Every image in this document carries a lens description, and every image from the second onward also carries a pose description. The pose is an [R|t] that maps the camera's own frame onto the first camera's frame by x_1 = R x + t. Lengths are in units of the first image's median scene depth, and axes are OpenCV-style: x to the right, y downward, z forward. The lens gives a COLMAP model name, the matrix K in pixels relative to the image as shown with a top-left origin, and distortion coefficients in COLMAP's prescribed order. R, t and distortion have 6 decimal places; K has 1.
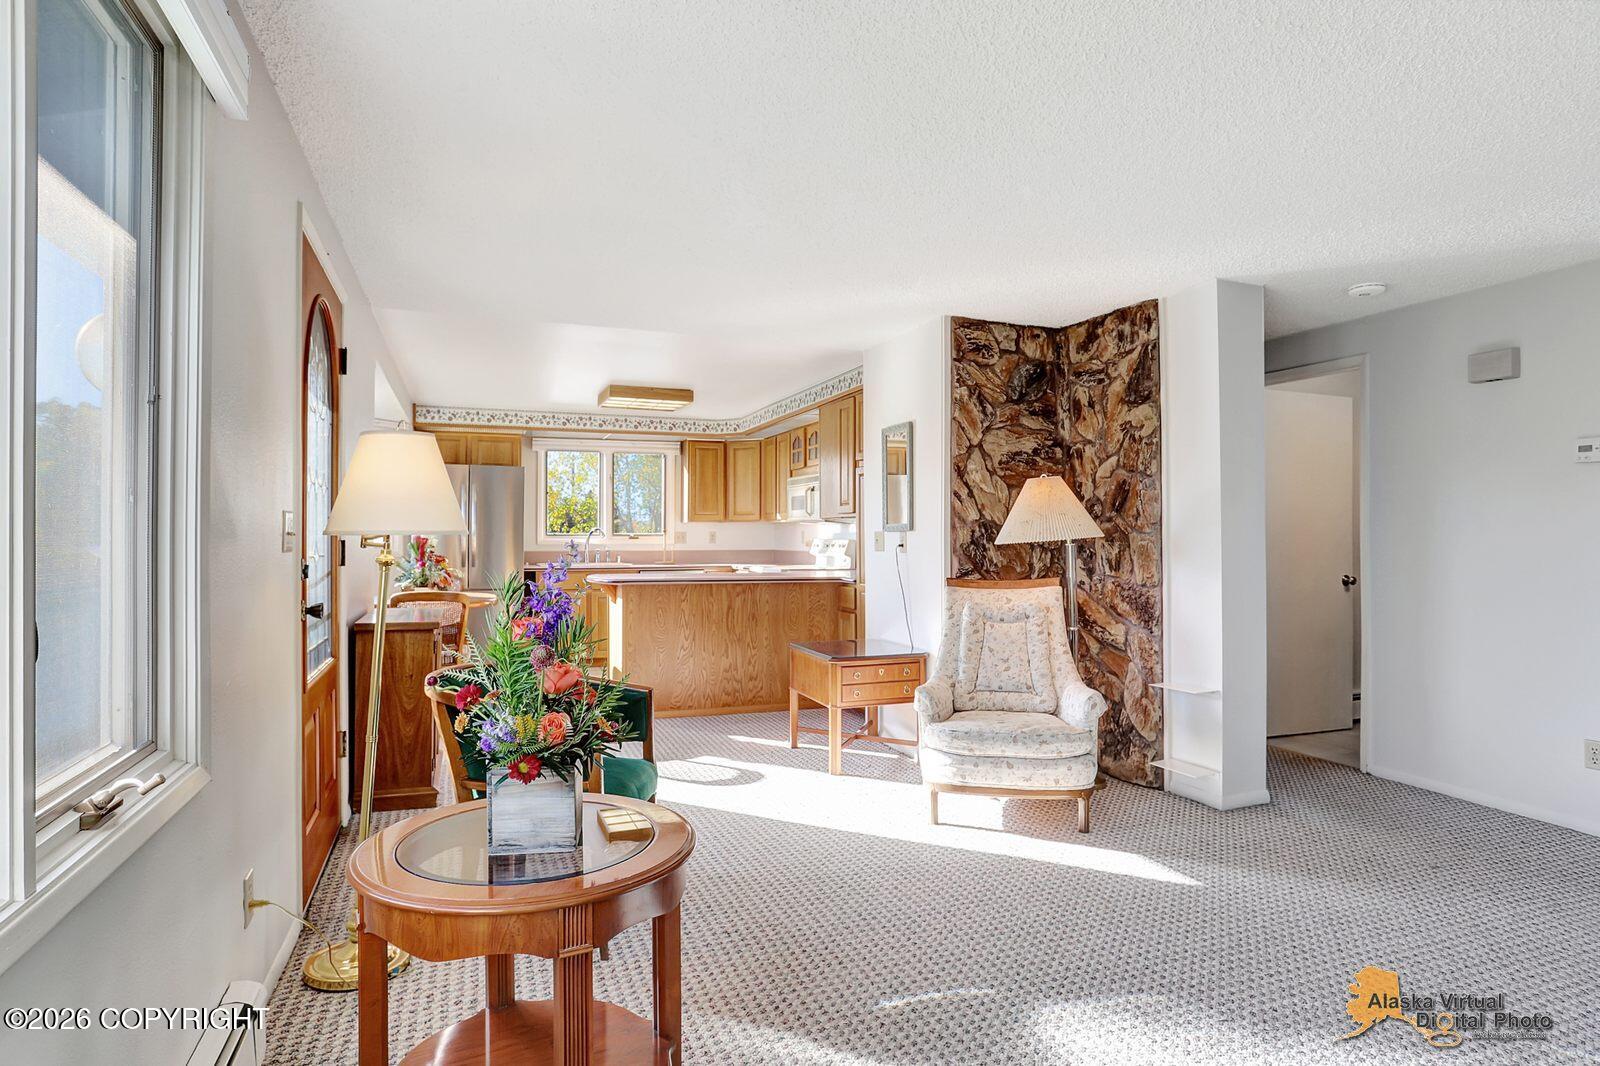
lens RADIAL K [[880.2, 0, 800.0], [0, 880.2, 533.0], [0, 0, 1]] dist [-0.023011, 0.000947]
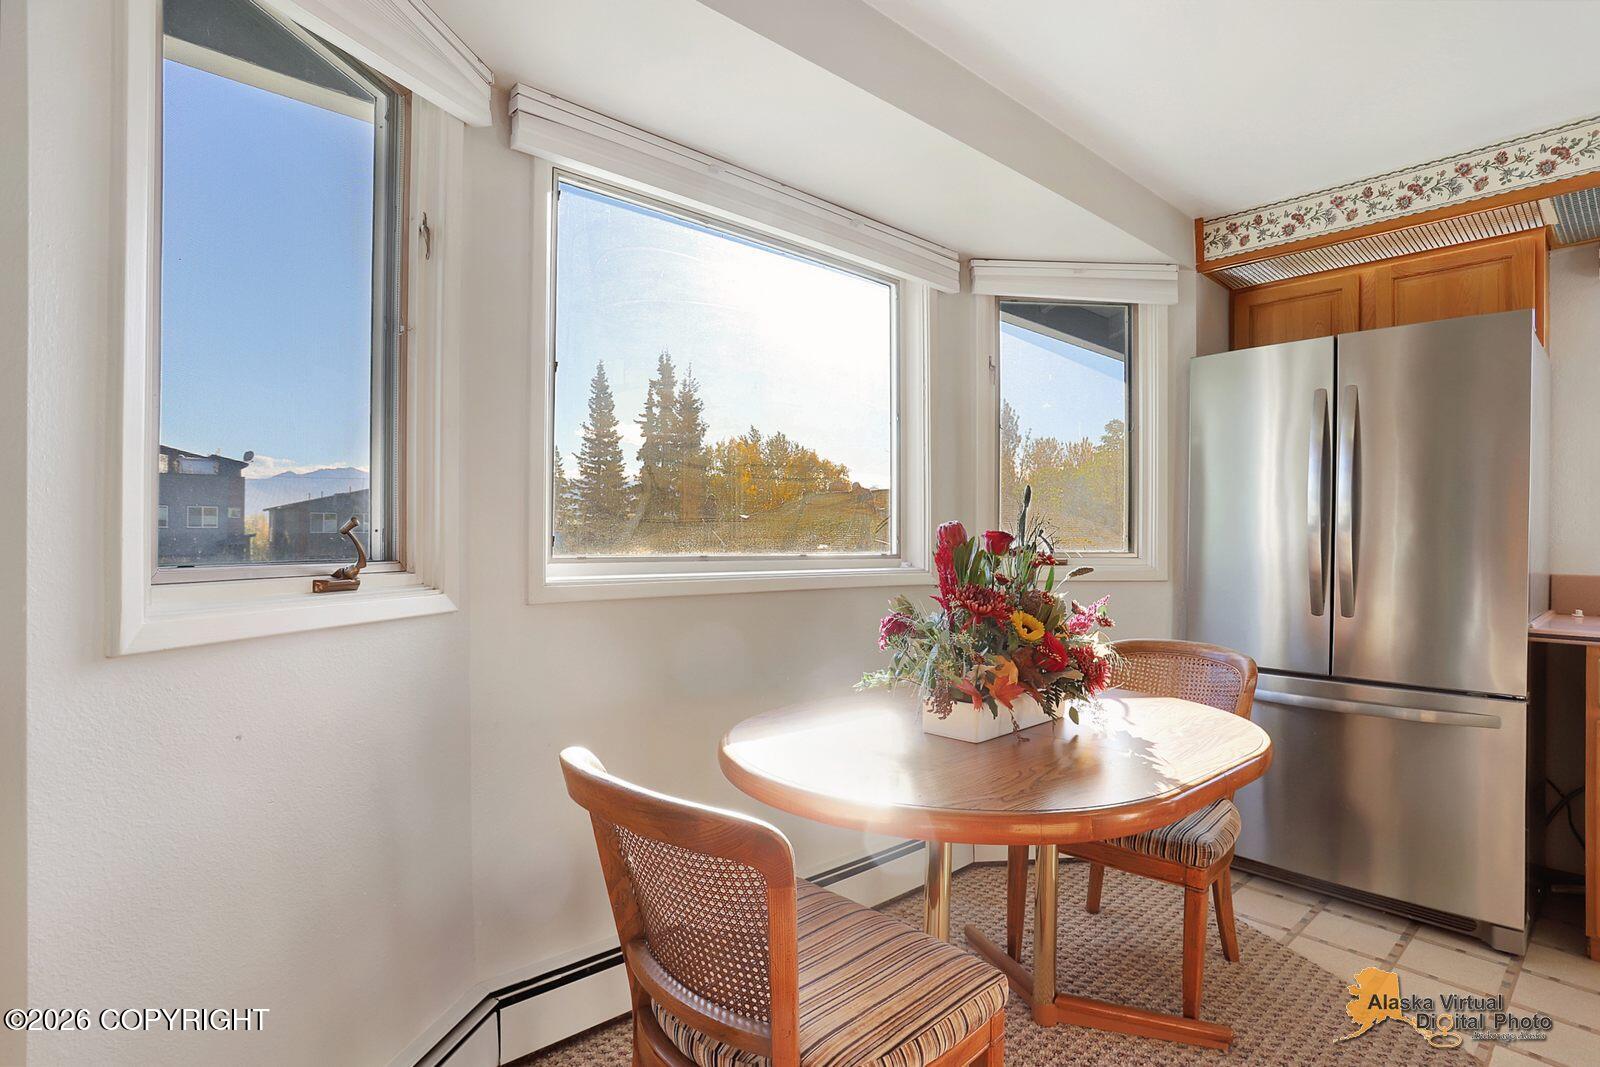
lens RADIAL K [[817.7, 0, 804.1], [0, 817.7, 523.9], [0, 0, 1]] dist [-0.022589, 0.000227]
pose [[0.370533, -0.018419, -0.928637, -0.247891], [-0.002094, 0.999784, -0.020666, 0.011021], [0.928817, 0.009602, 0.370415, 1.108737]]
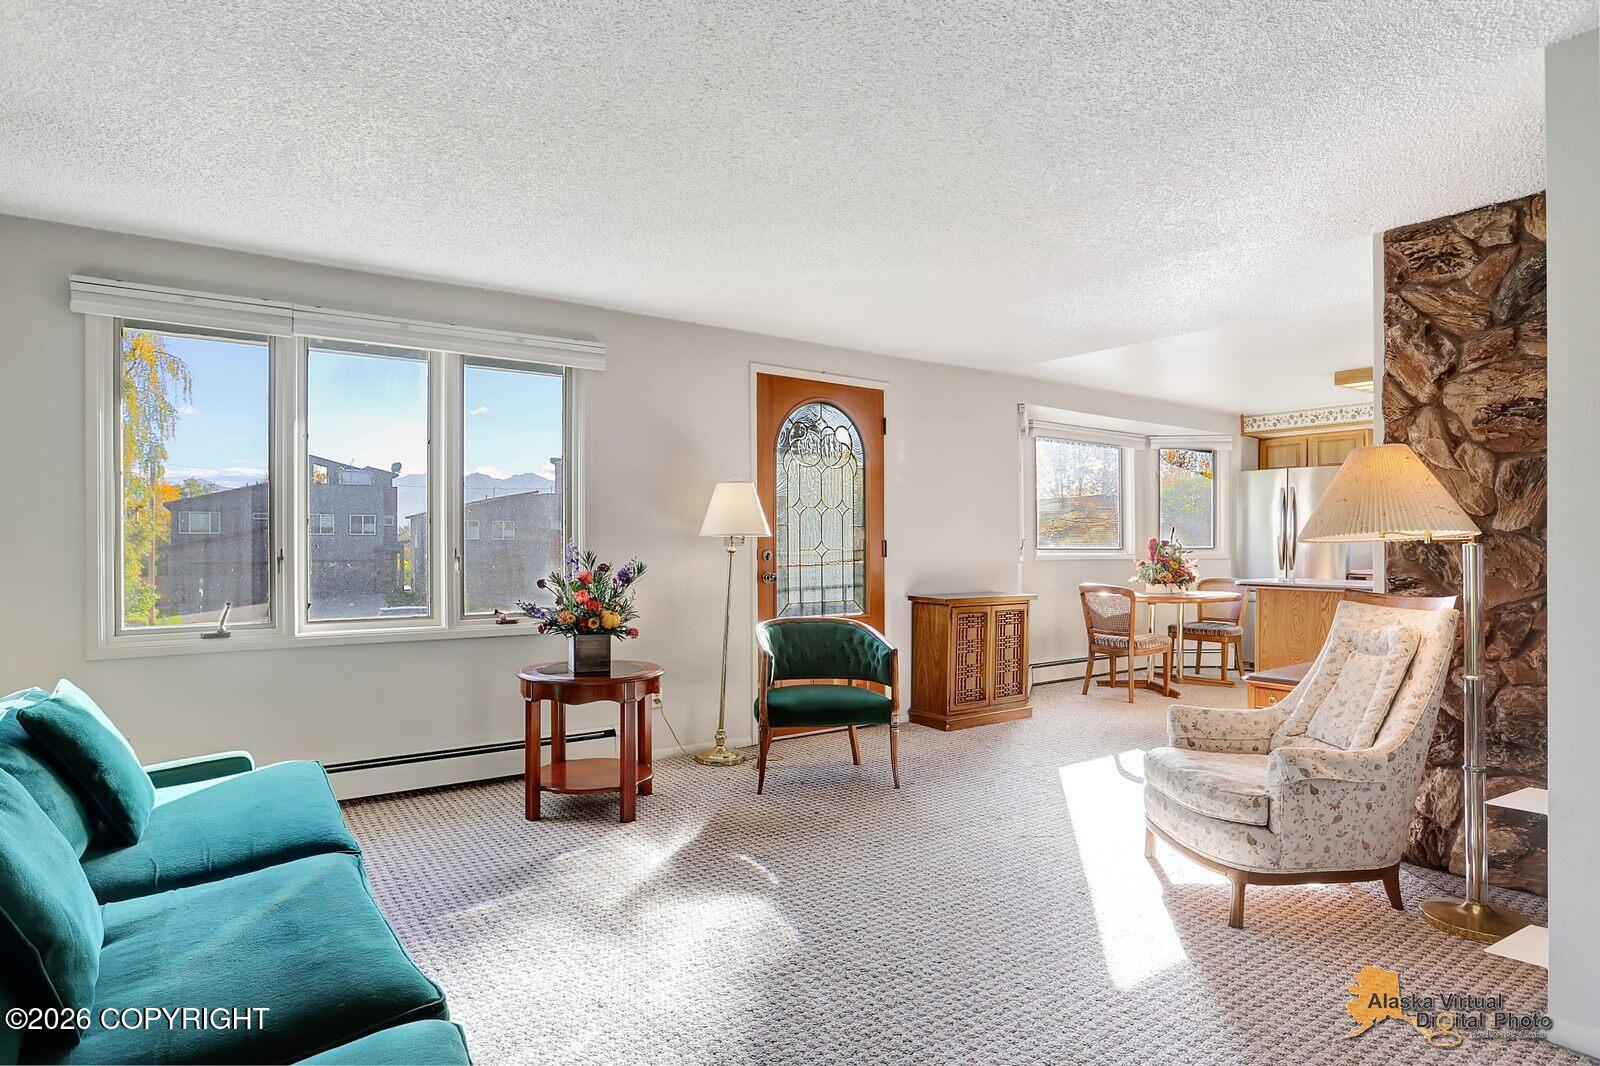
lens RADIAL K [[880.2, 0, 800.0], [0, 880.2, 533.0], [0, 0, 1]] dist [-0.023011, 0.000947]
pose [[0.250681, -0.012899, -0.967984, 0.735327], [0.004540, 0.999916, -0.012149, 0.009118], [0.968059, -0.001349, 0.250719, 0.346784]]
